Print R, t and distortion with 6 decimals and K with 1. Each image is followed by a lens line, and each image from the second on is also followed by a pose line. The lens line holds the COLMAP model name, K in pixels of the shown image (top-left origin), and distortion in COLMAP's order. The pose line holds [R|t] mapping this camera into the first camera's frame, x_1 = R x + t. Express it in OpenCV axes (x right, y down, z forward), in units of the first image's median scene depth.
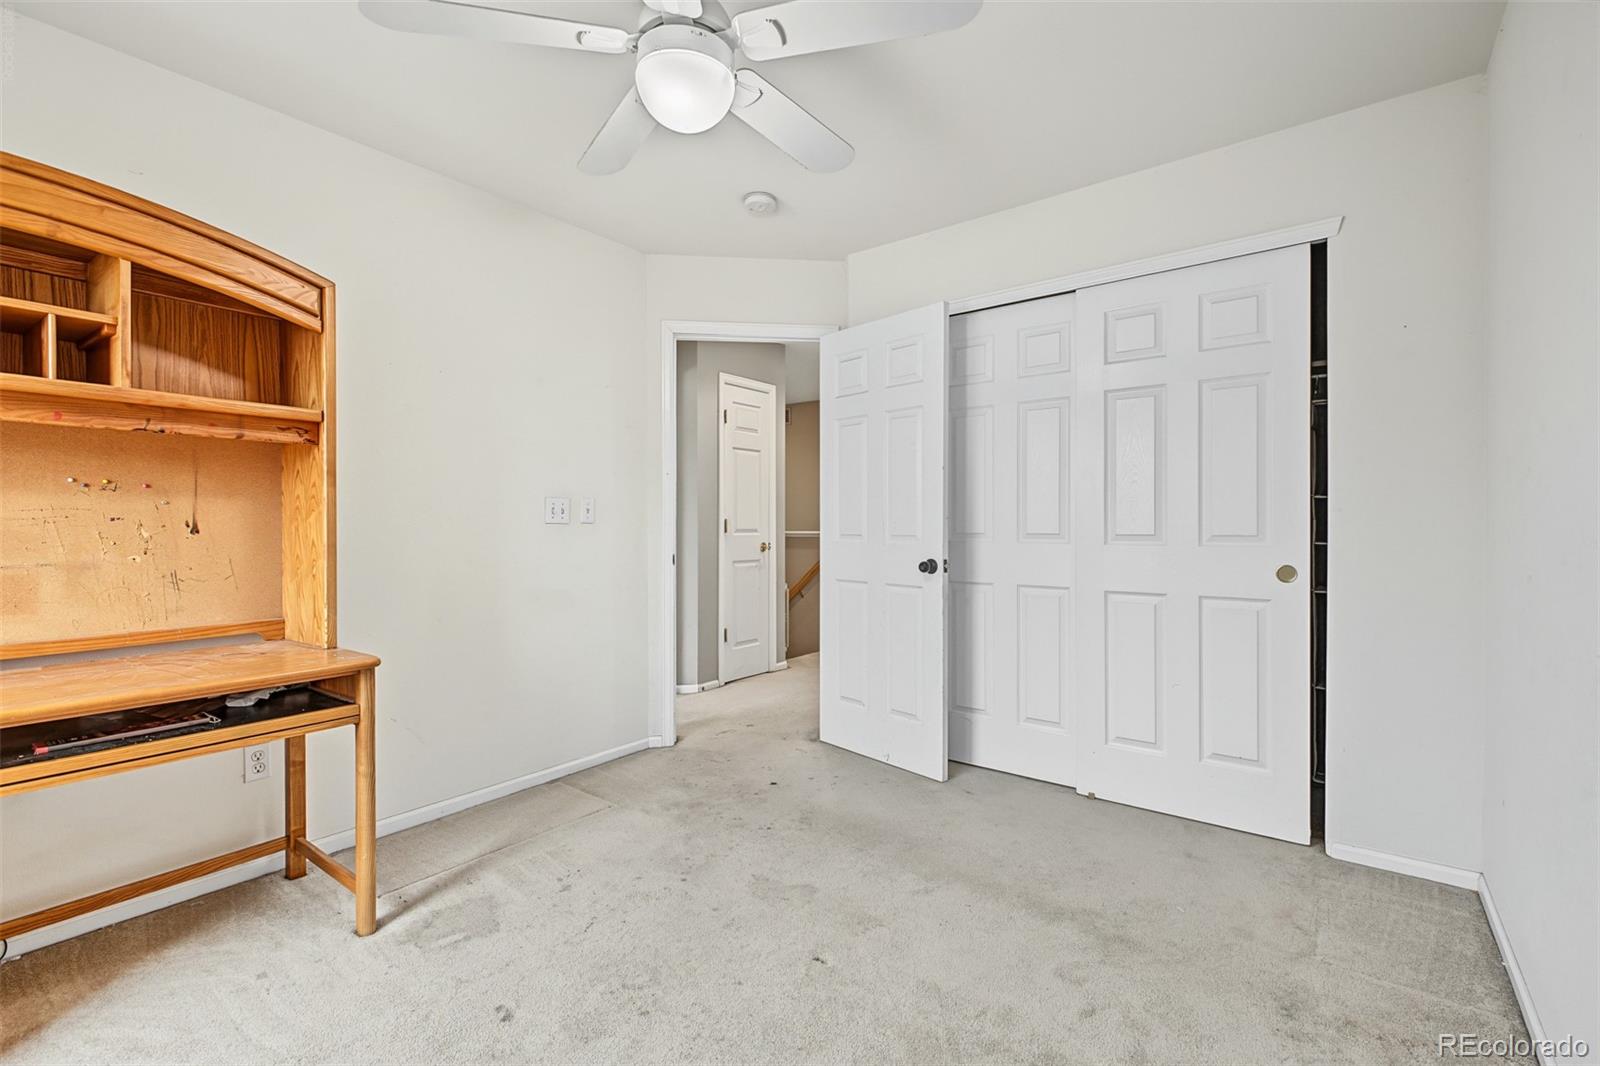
lens RADIAL K [[690.7, 0, 797.7], [0, 690.7, 529.7], [0, 0, 1]] dist [-0.001775, -0.002038]
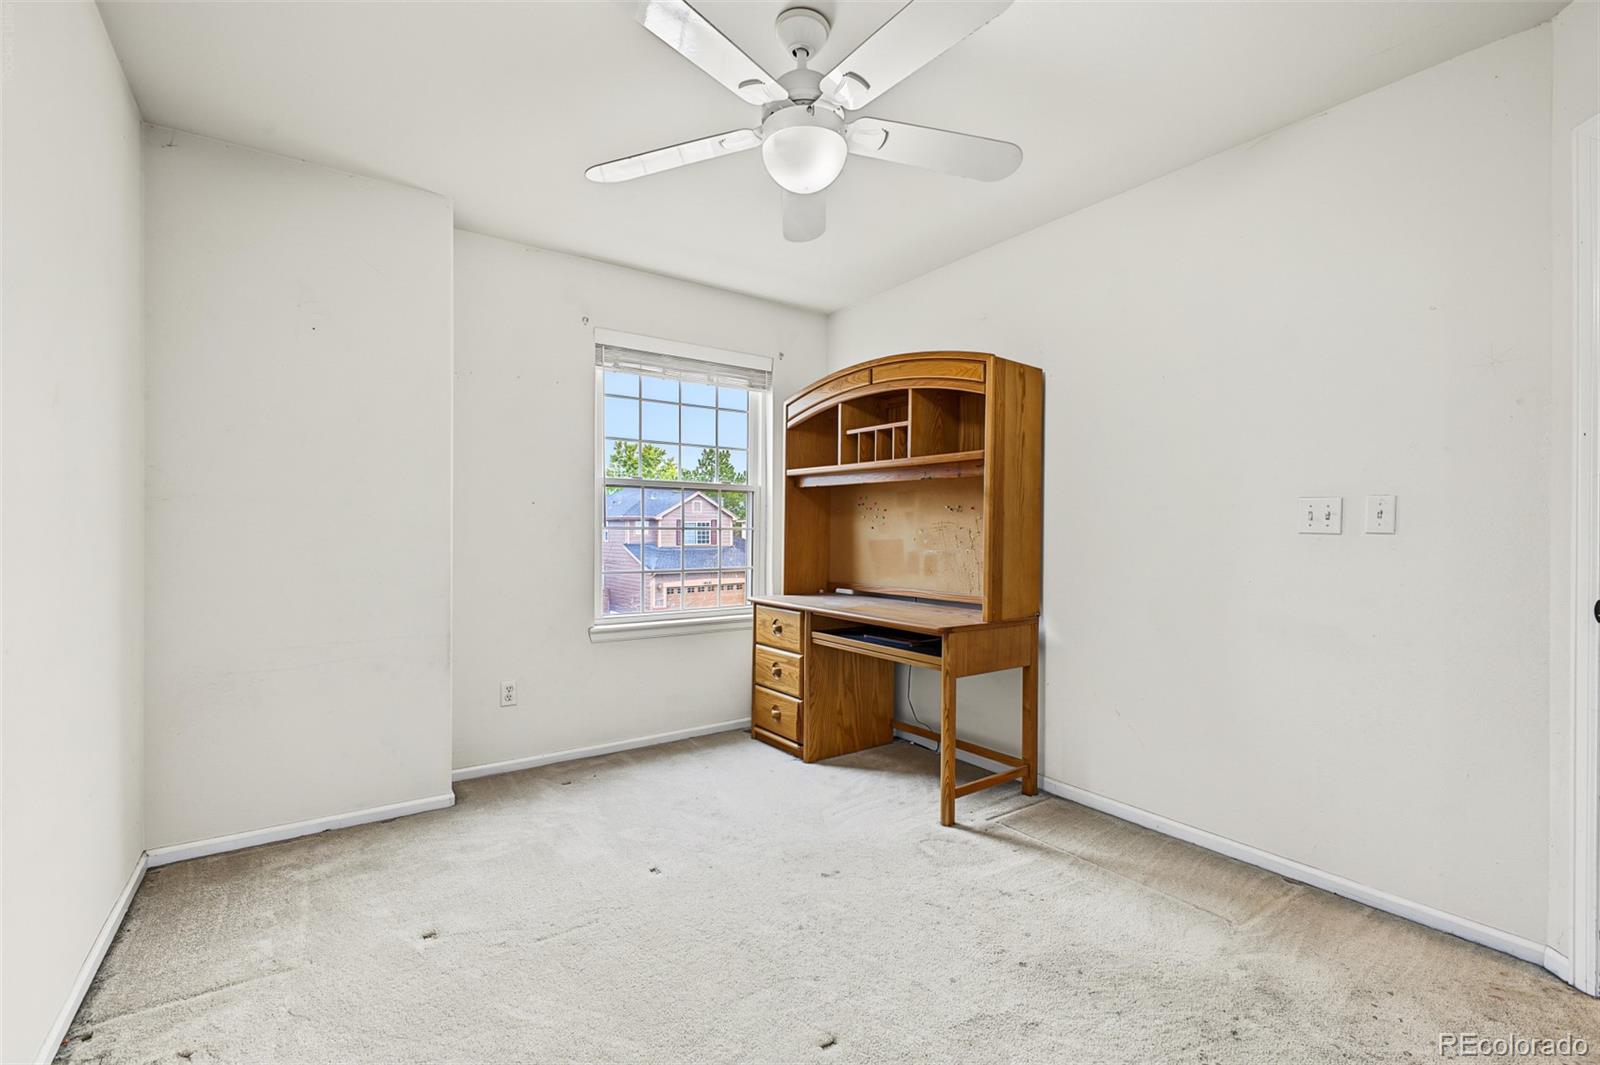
lens RADIAL K [[690.7, 0, 809.1], [0, 690.7, 539.0], [0, 0, 1]] dist [-0.001775, -0.002038]
pose [[-0.277327, 0.012870, -0.960689, 0.690703], [-0.014116, 0.999748, 0.017468, -0.011511], [0.960672, 0.018406, -0.277075, 0.973932]]
